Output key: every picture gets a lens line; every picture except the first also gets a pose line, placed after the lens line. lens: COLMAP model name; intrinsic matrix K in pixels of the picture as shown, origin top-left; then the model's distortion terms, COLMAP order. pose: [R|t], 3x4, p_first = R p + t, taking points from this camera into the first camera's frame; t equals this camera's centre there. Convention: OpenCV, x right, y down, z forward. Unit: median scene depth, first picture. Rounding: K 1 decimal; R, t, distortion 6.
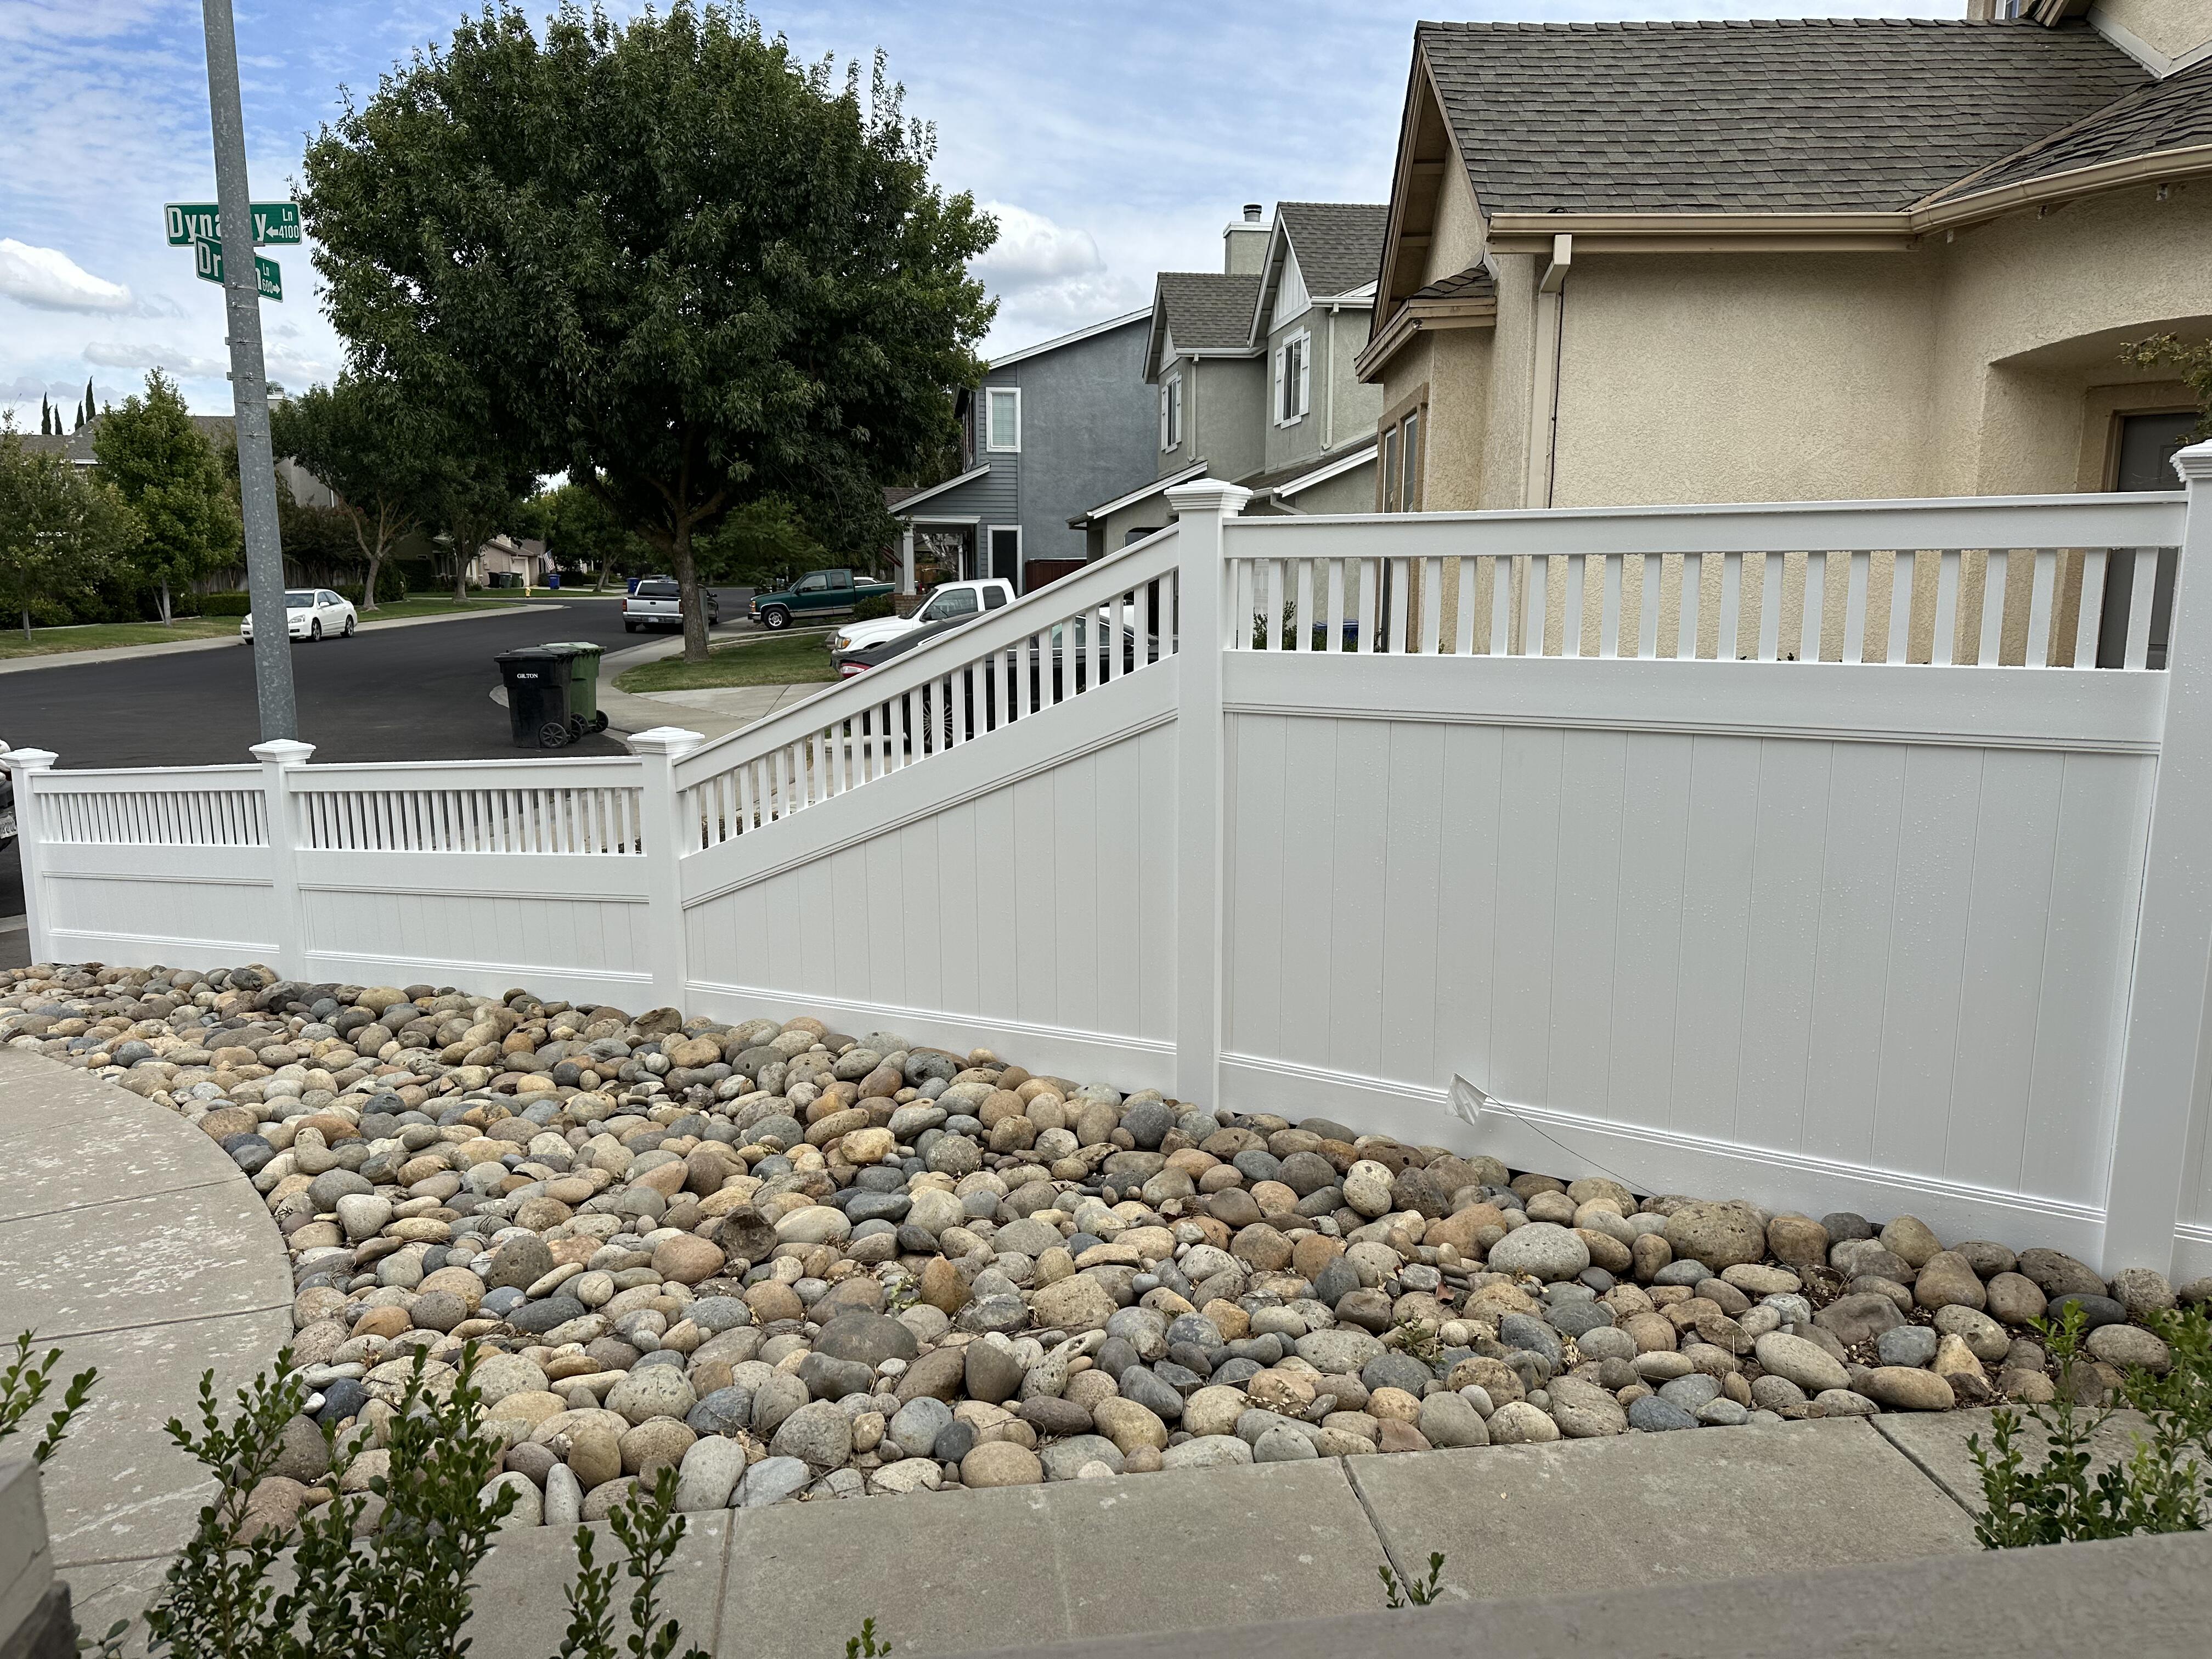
lens RADIAL K [[1562.3, 0, 1100.9], [0, 1562.3, 826.9], [0, 0, 1]] dist [0.014728, -0.015857]
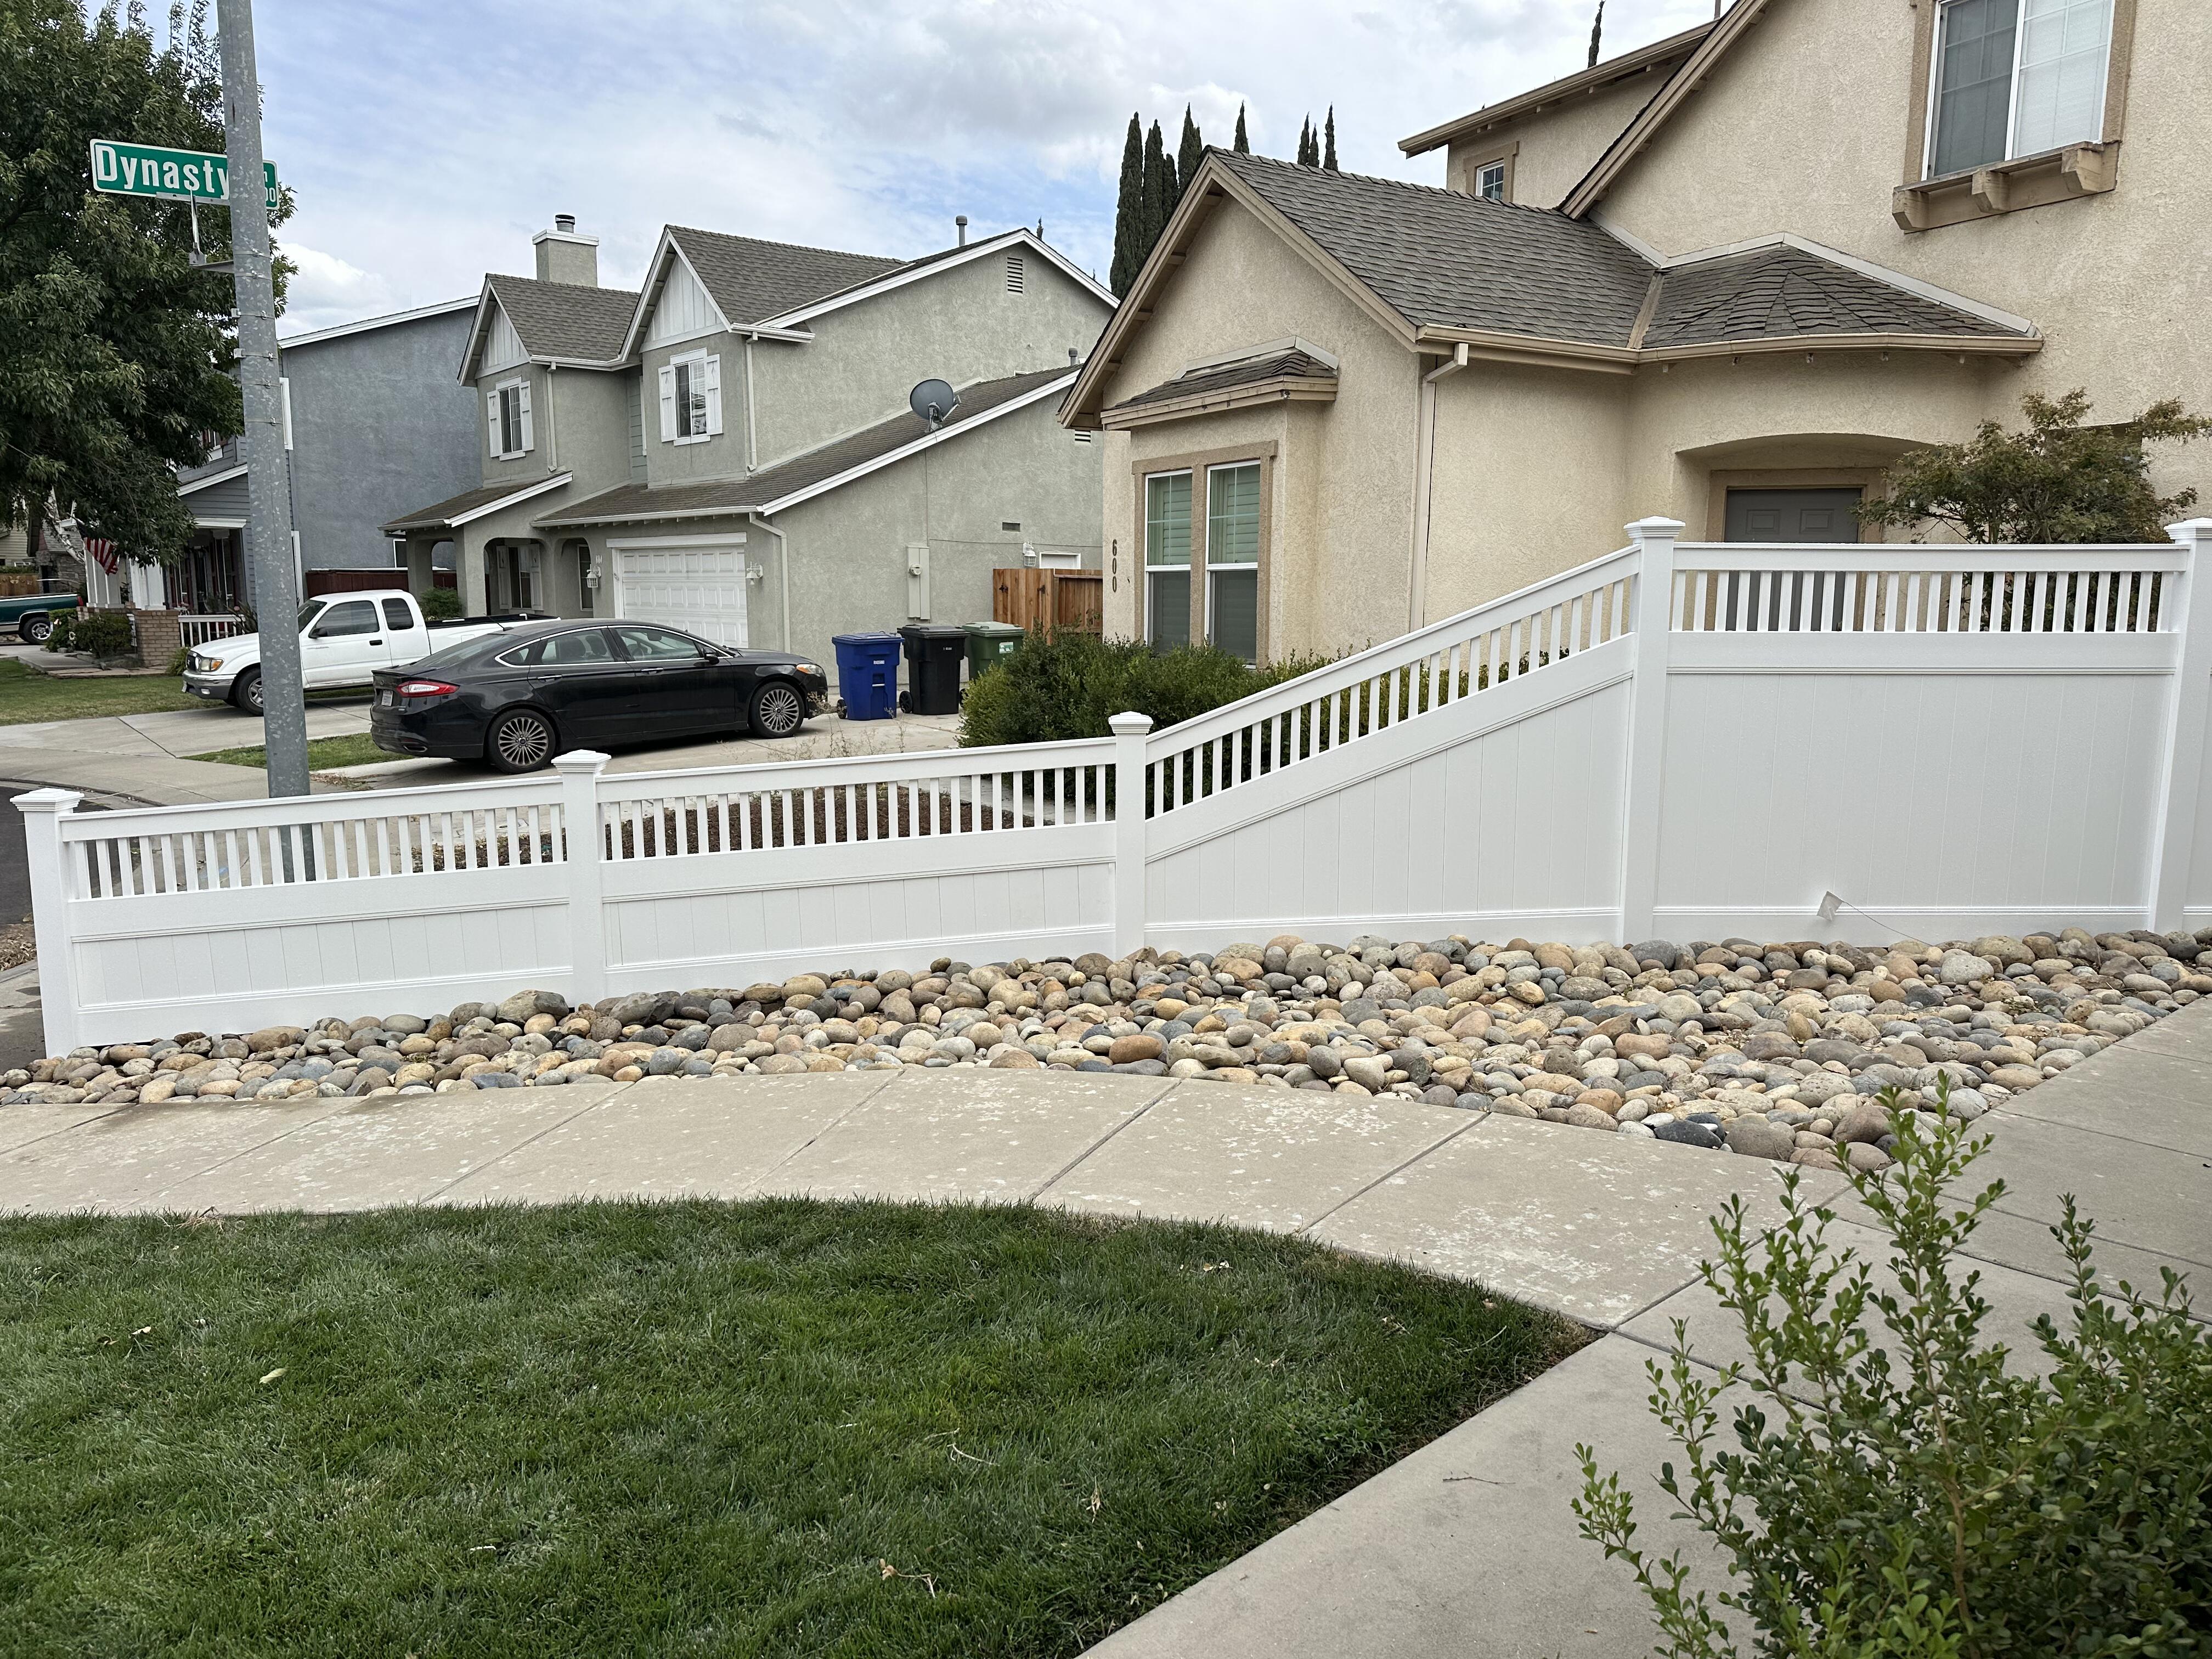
lens RADIAL K [[1528.5, 0, 1106.0], [0, 1528.5, 829.5], [0, 0, 1]] dist [0.072127, -0.089361]
pose [[0.844216, -0.077034, 0.530438, -0.603943], [0.080449, 0.996619, 0.016697, 0.003617], [-0.529931, 0.028578, 0.847559, 0.012512]]
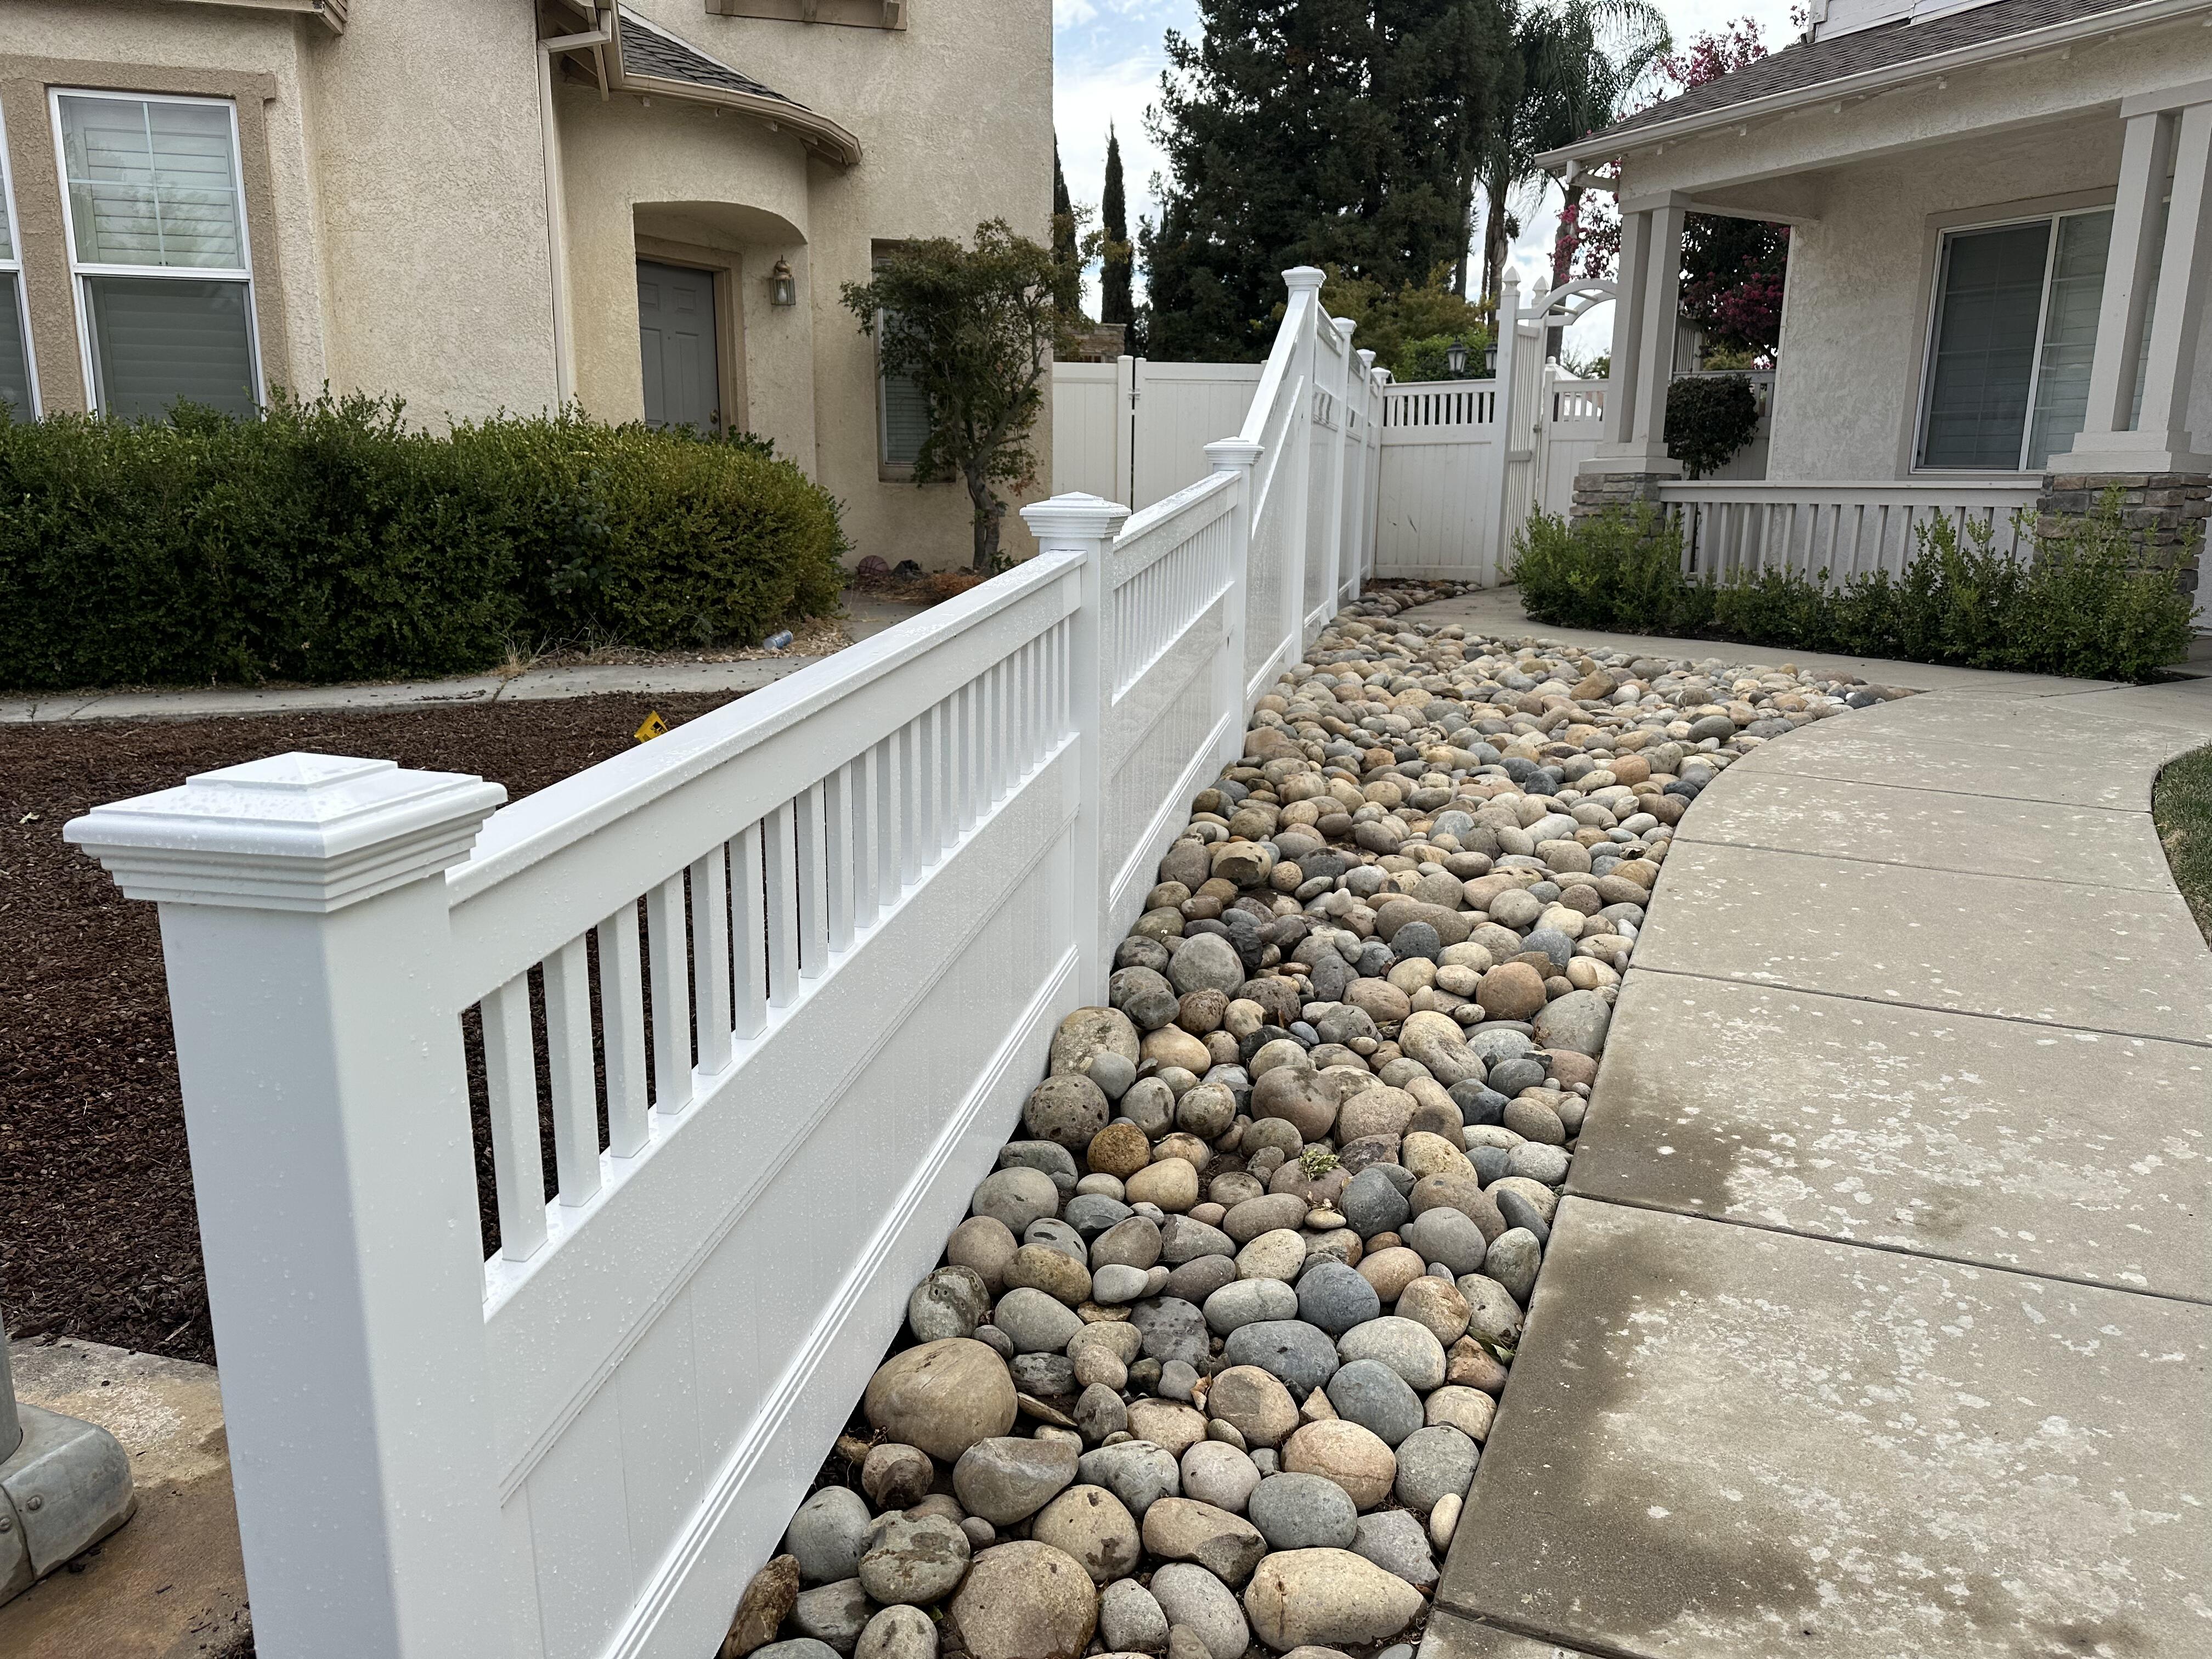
lens RADIAL K [[1562.3, 0, 1100.9], [0, 1562.3, 826.9], [0, 0, 1]] dist [0.014728, -0.015857]
pose [[-0.321853, -0.208377, 0.923575, -0.771207], [0.137867, 0.954768, 0.263459, -0.062557], [-0.936698, 0.212126, -0.278566, 0.903329]]
